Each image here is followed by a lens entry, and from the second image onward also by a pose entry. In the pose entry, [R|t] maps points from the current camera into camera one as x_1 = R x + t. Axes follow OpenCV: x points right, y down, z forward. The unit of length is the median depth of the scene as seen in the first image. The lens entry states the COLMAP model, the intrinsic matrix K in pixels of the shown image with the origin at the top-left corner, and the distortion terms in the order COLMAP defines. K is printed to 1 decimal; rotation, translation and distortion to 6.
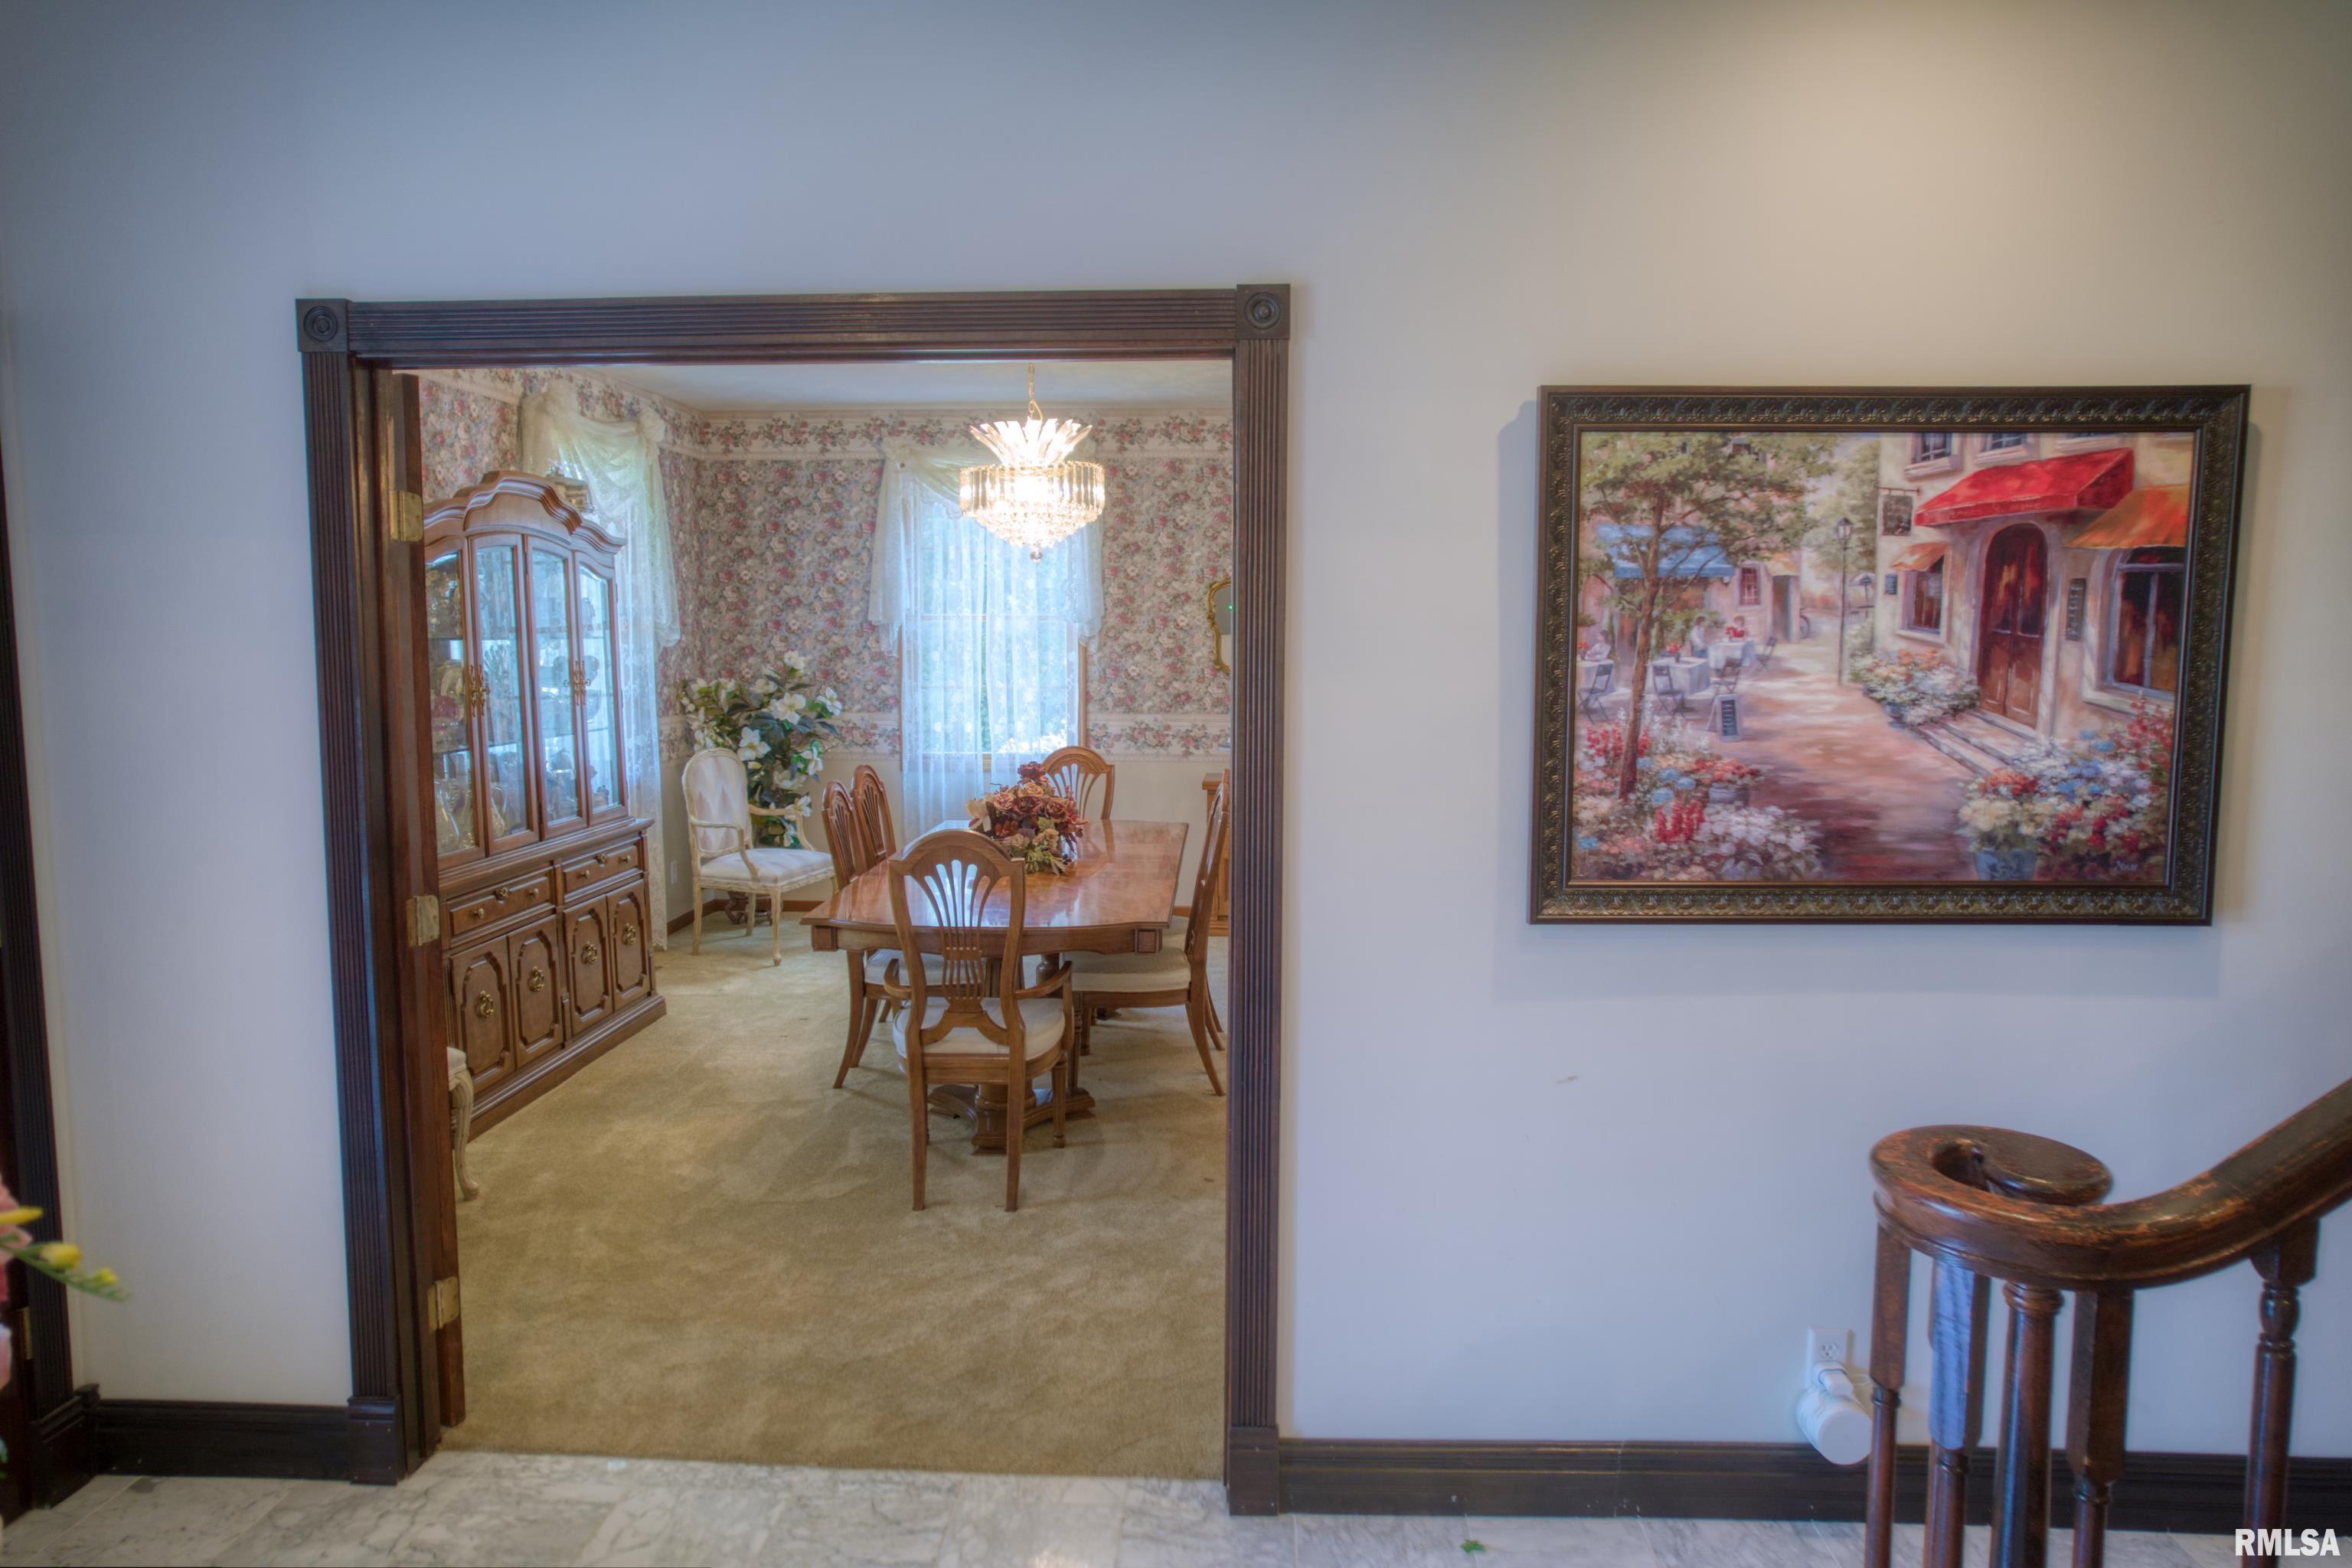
lens RADIAL K [[1505.7, 0, 1194.1], [0, 1505.7, 775.4], [0, 0, 1]] dist [-0.078506, 0.062388]
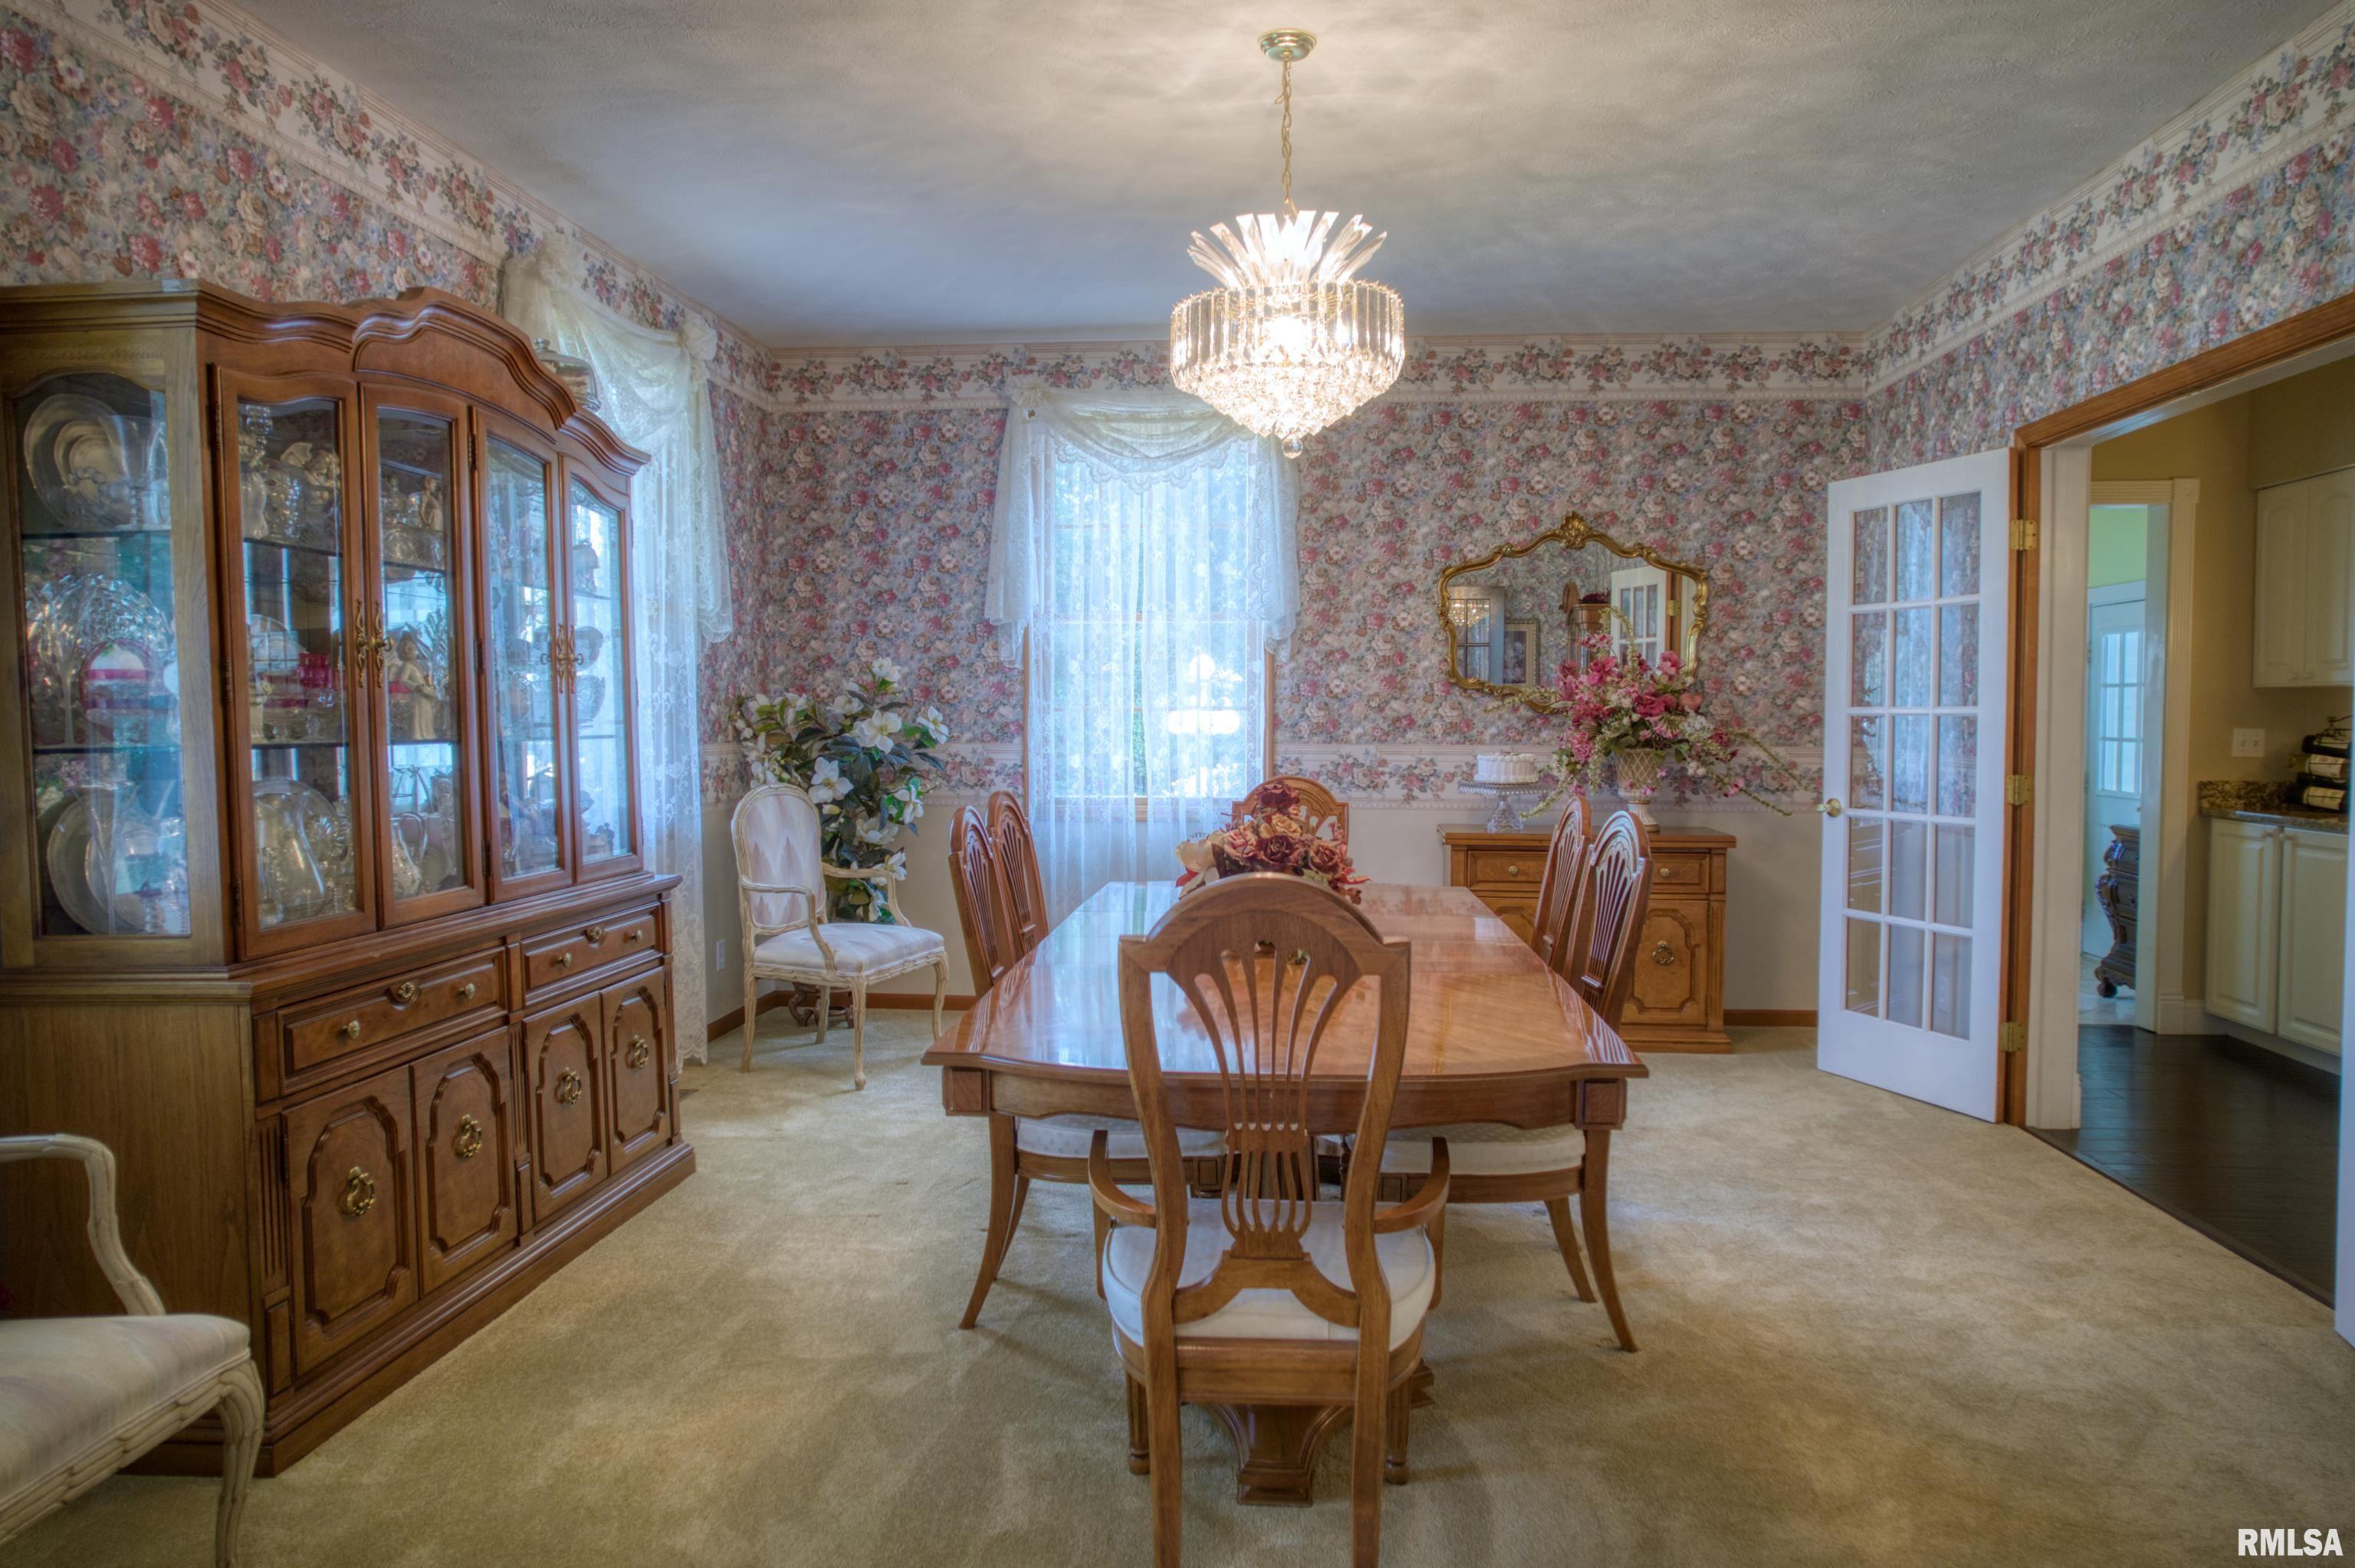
lens RADIAL K [[1507.4, 0, 1195.6], [0, 1507.4, 775.4], [0, 0, 1]] dist [-0.078506, 0.062388]
pose [[0.998998, 0.000395, -0.044745, -0.081579], [-0.002783, 0.998574, -0.053319, 0.015279], [0.044660, 0.053390, 0.997575, 0.270095]]
